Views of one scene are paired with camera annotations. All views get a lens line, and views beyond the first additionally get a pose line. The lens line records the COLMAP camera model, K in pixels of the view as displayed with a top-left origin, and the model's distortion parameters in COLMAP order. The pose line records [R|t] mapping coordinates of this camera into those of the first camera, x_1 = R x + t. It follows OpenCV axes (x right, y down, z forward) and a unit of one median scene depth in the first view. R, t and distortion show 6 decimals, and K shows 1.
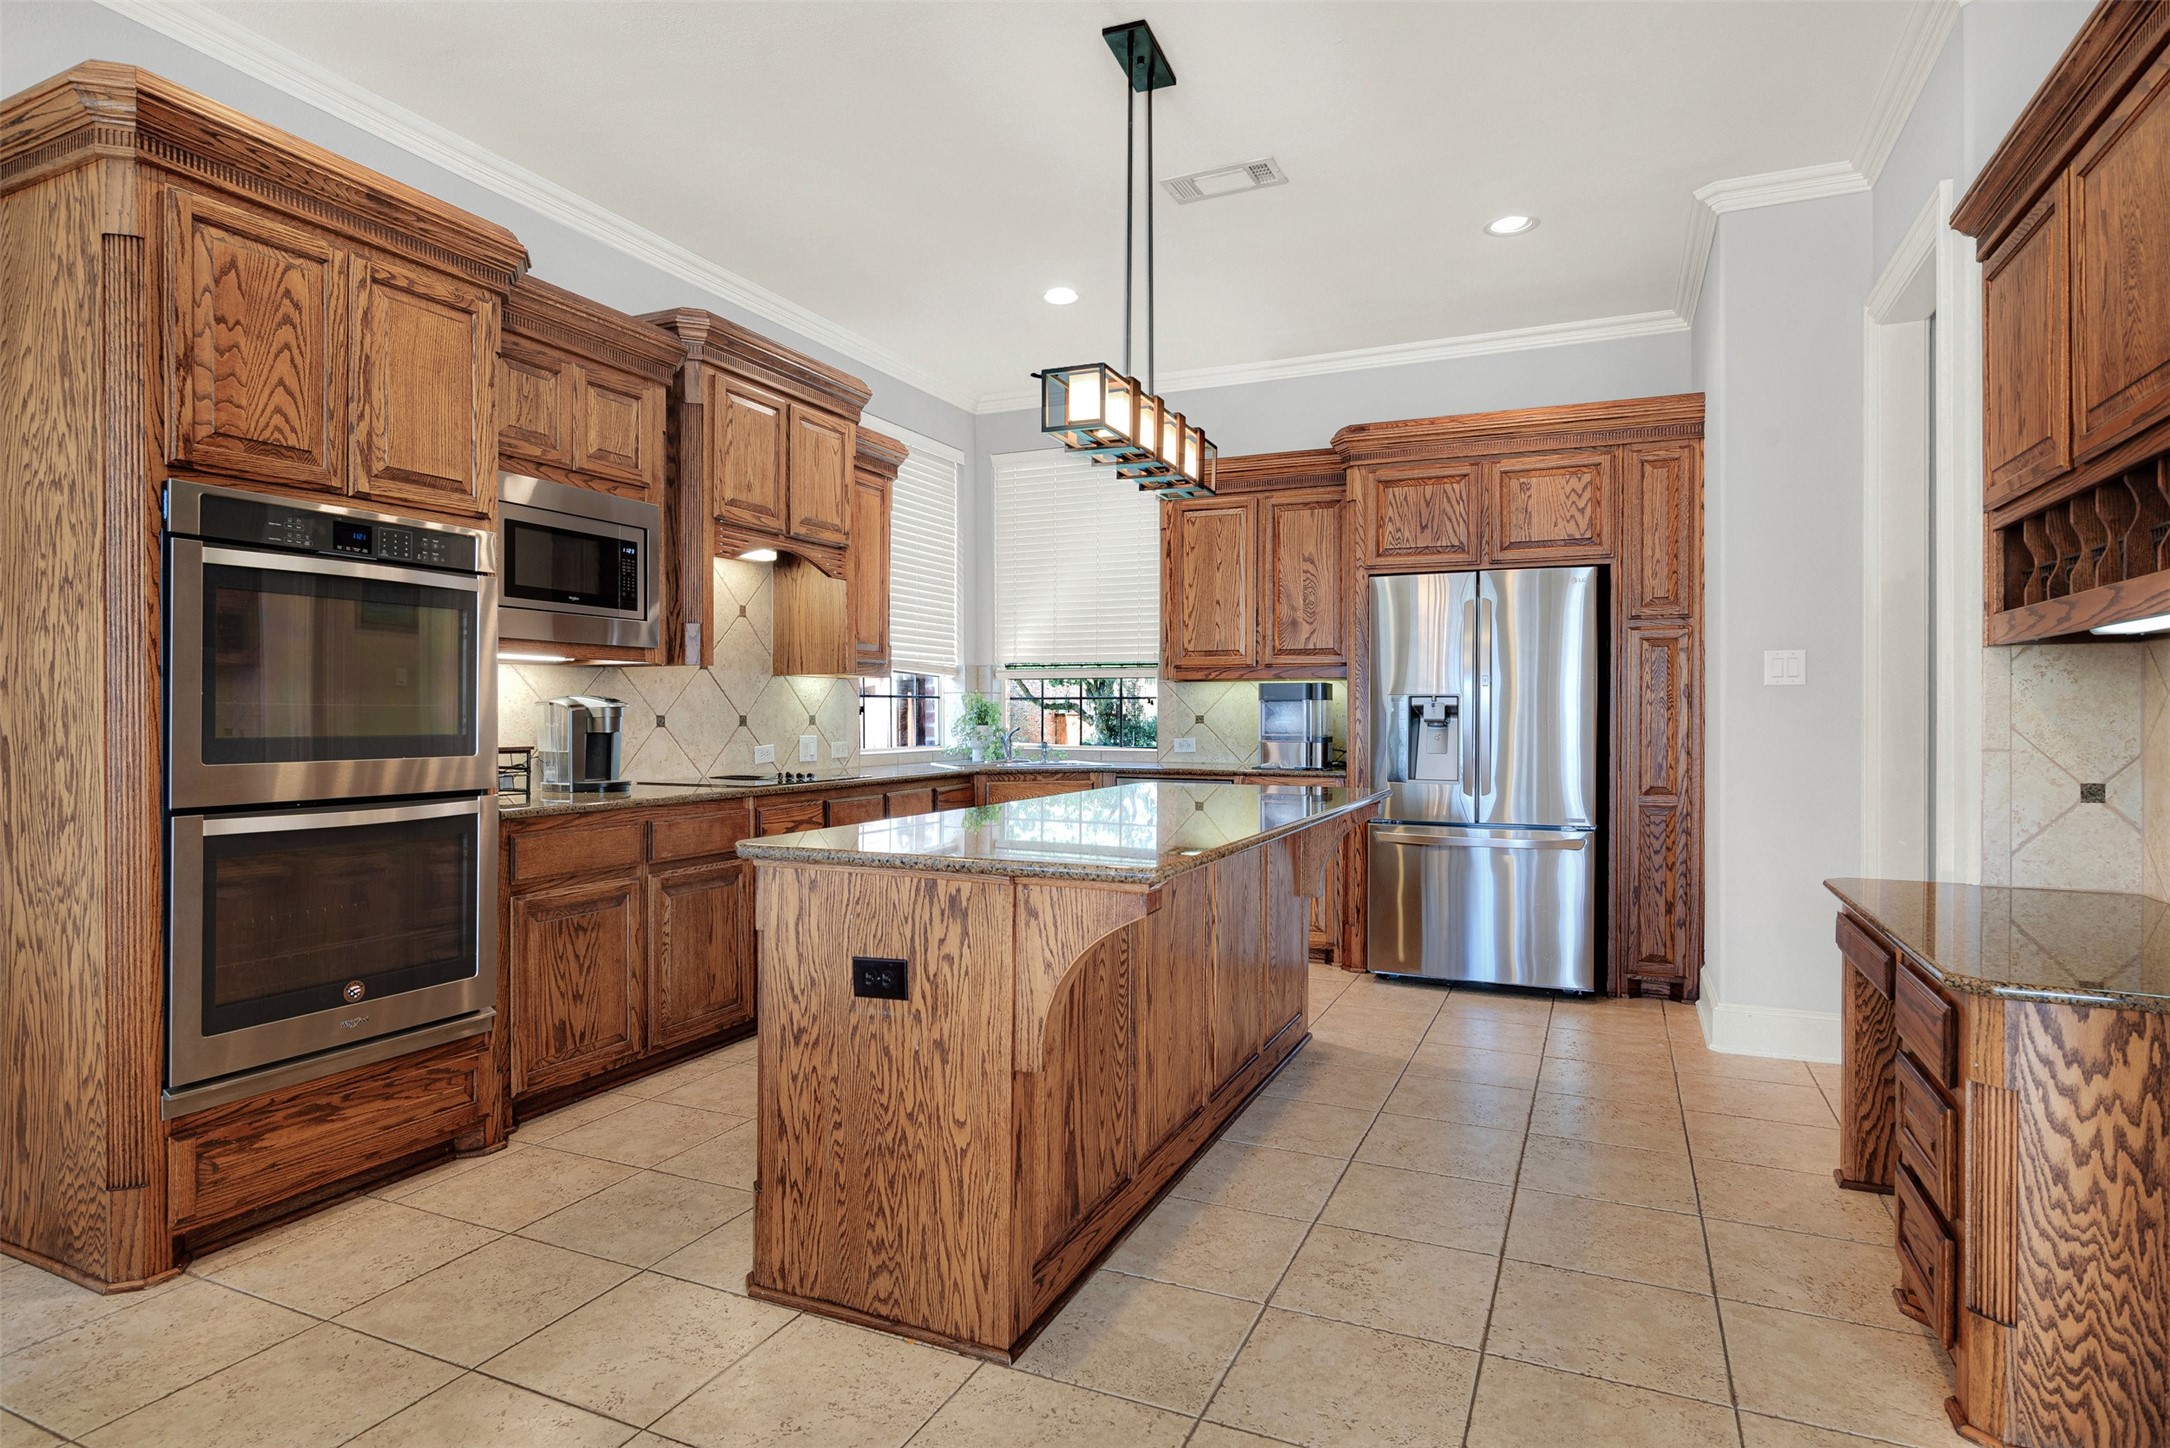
lens RADIAL K [[1141.8, 0, 1146.0], [0, 1141.8, 723.0], [0, 0, 1]] dist [-0.007481, -0.000105]
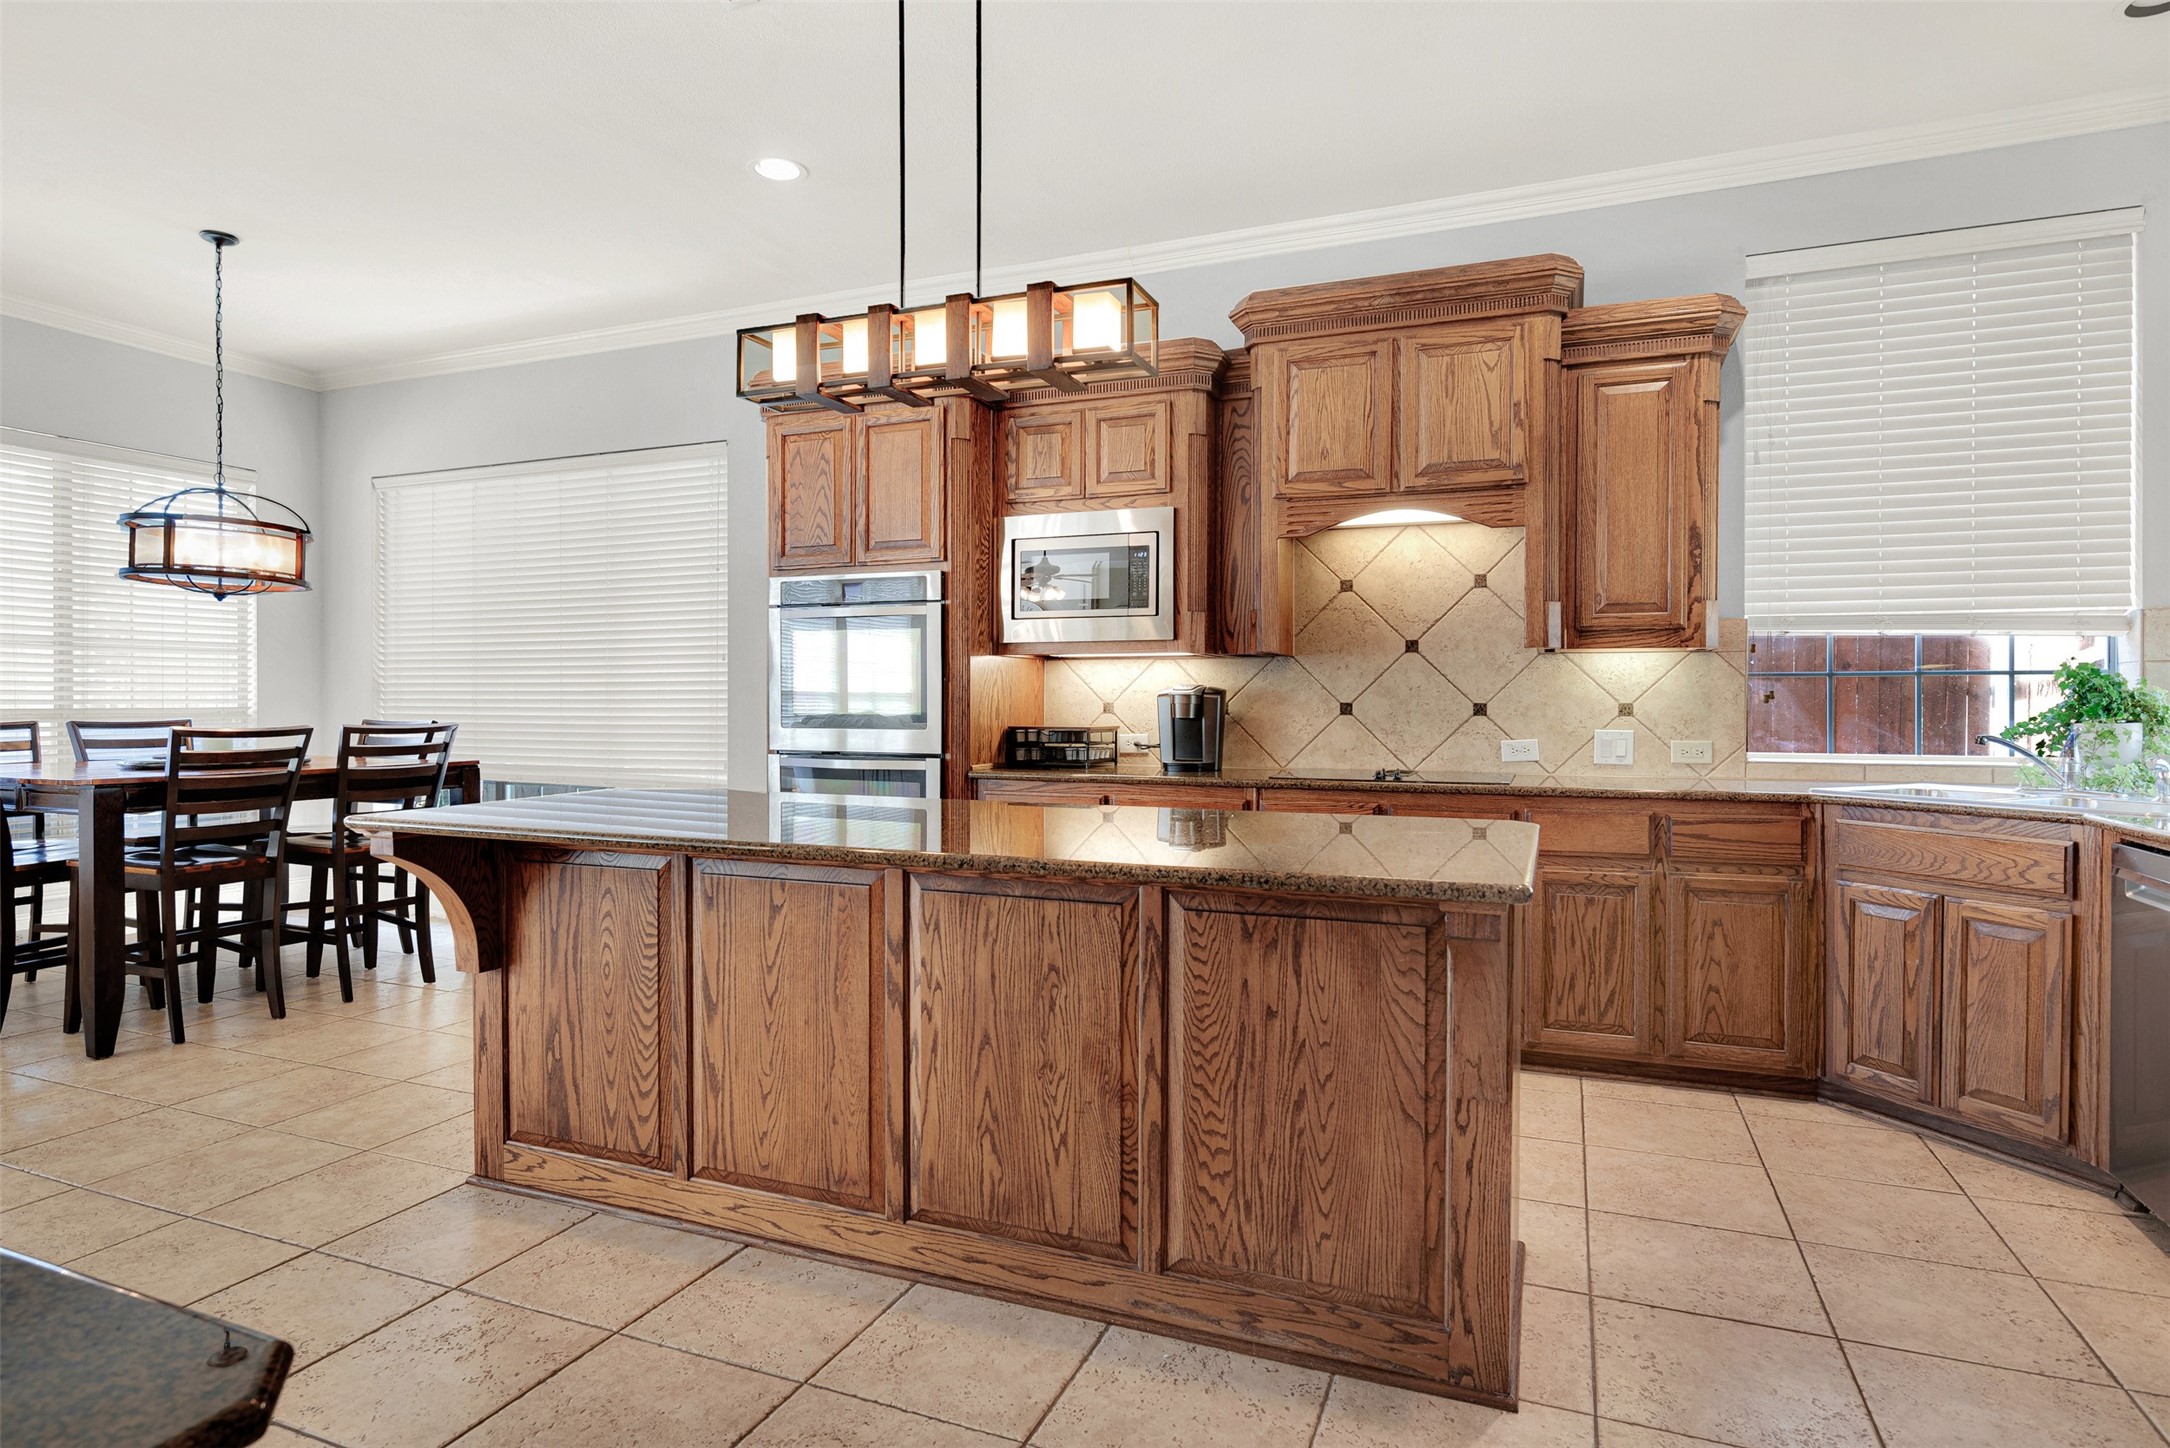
lens RADIAL K [[1148.4, 0, 1083.9], [0, 1148.4, 718.6], [0, 0, 1]] dist [-0.059766, 0.049607]
pose [[0.007034, 0.013819, -0.999880, 0.700495], [-0.009511, 0.999860, 0.013752, -0.005848], [0.999930, 0.009413, 0.007164, 0.985622]]
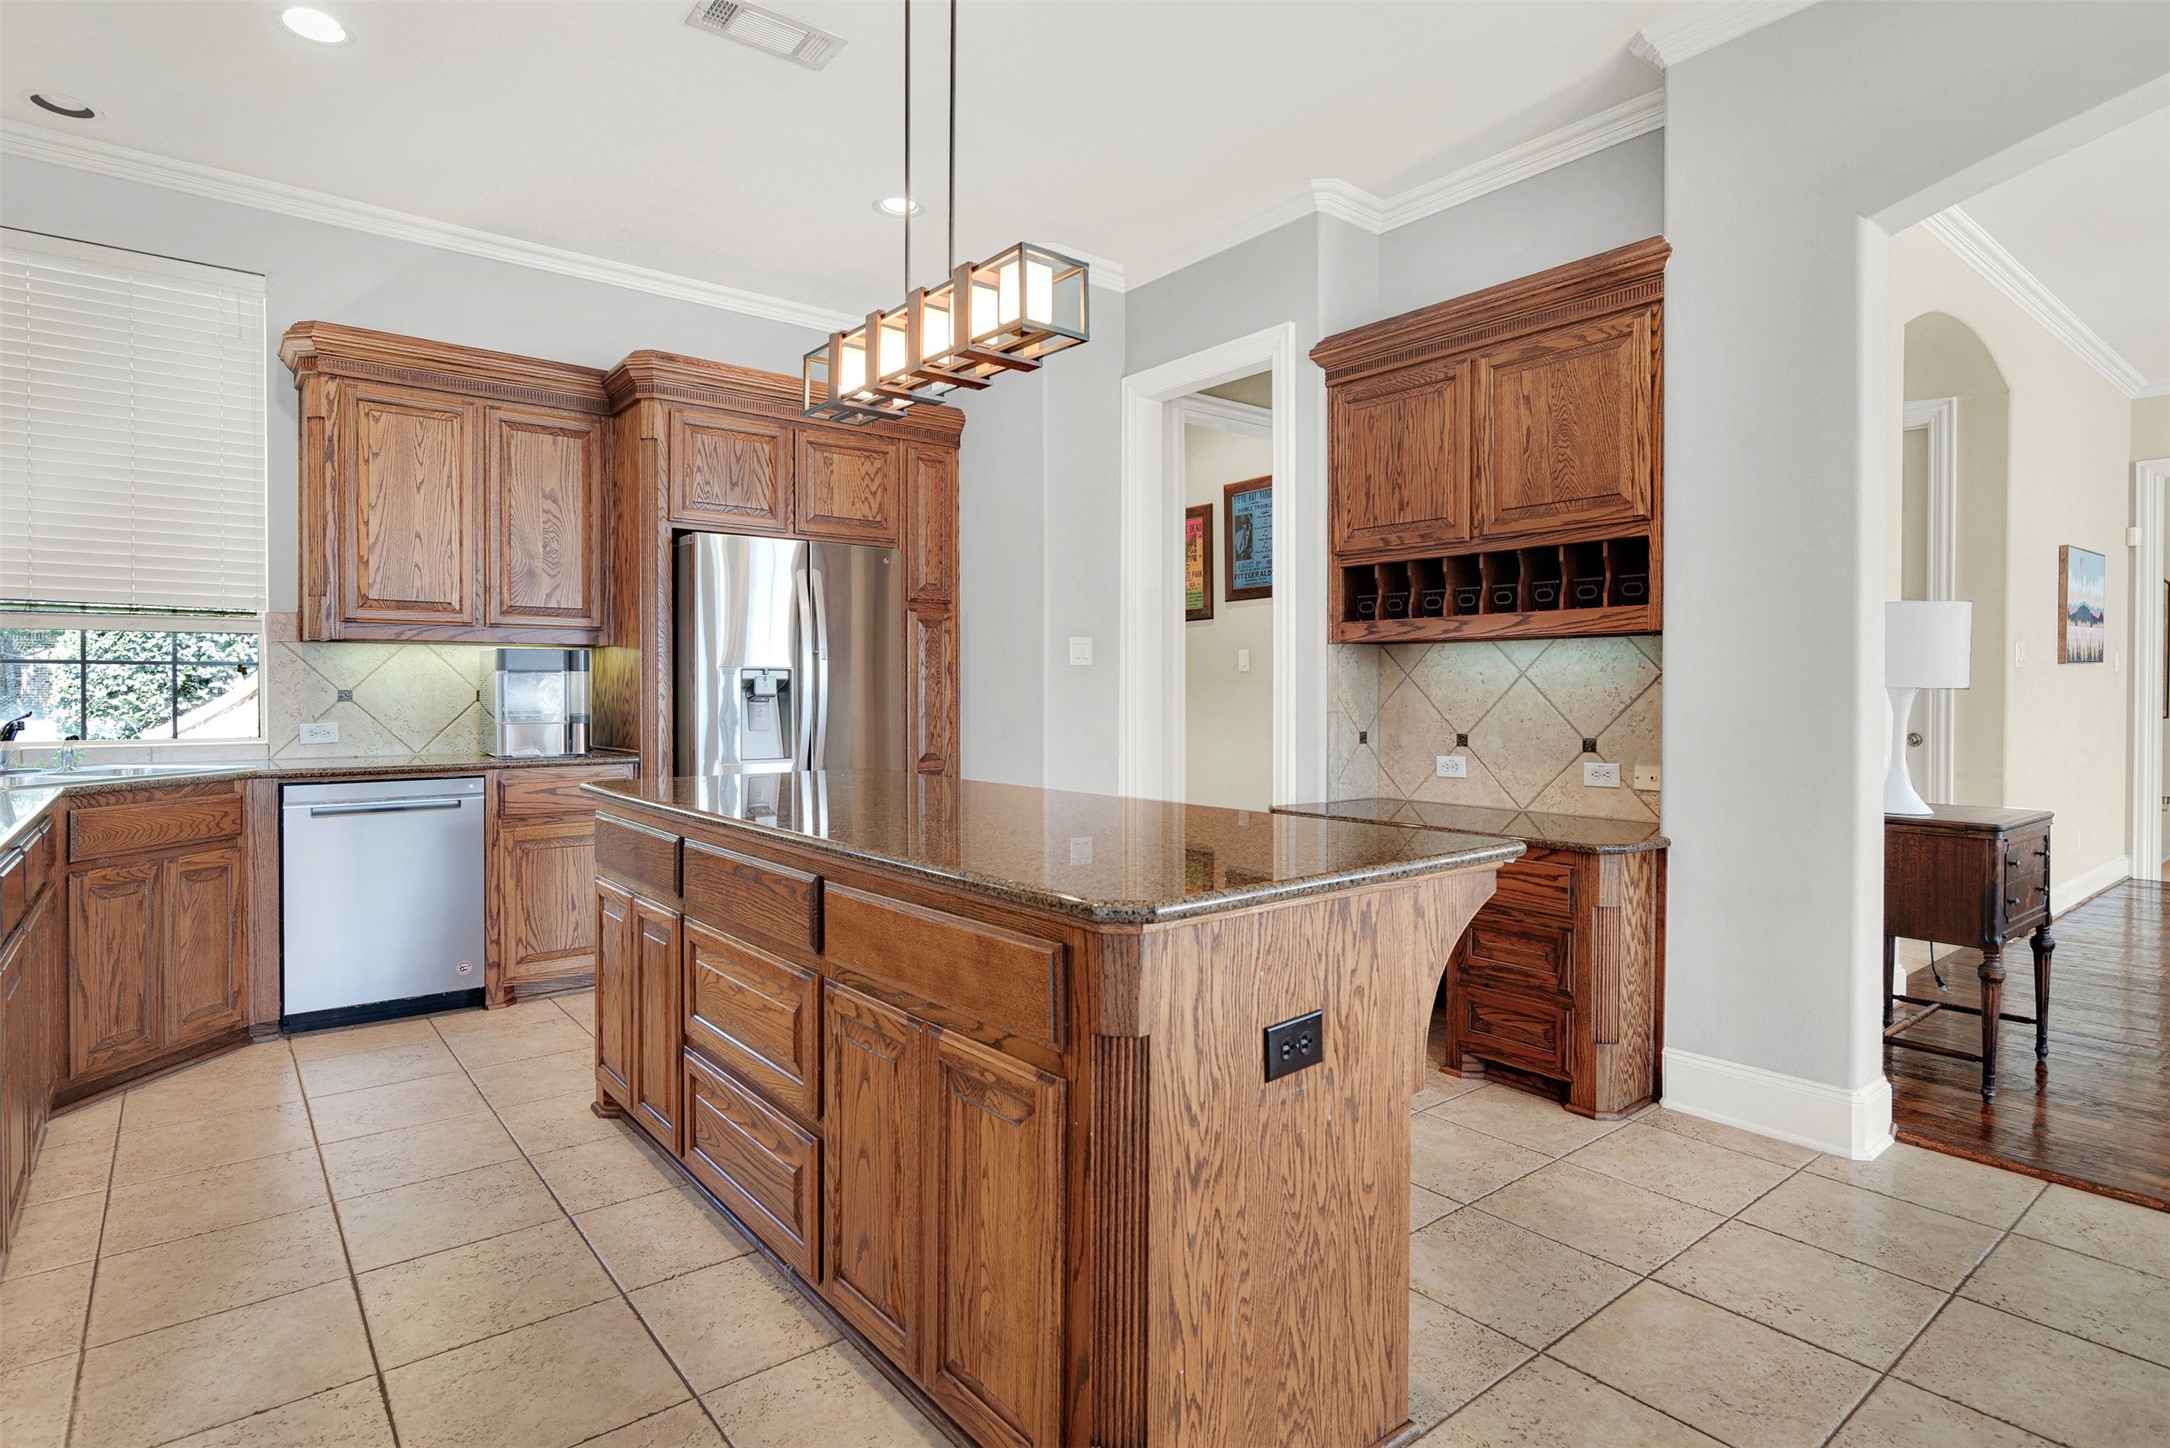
lens RADIAL K [[1095.4, 0, 1080.5], [0, 1095.4, 699.0], [0, 0, 1]] dist [-0.025797, 0.021544]
pose [[0.485360, -0.008779, 0.874270, -0.590623], [0.006759, 0.999957, 0.006289, -0.004104], [-0.874288, 0.002857, 0.485399, 0.499525]]
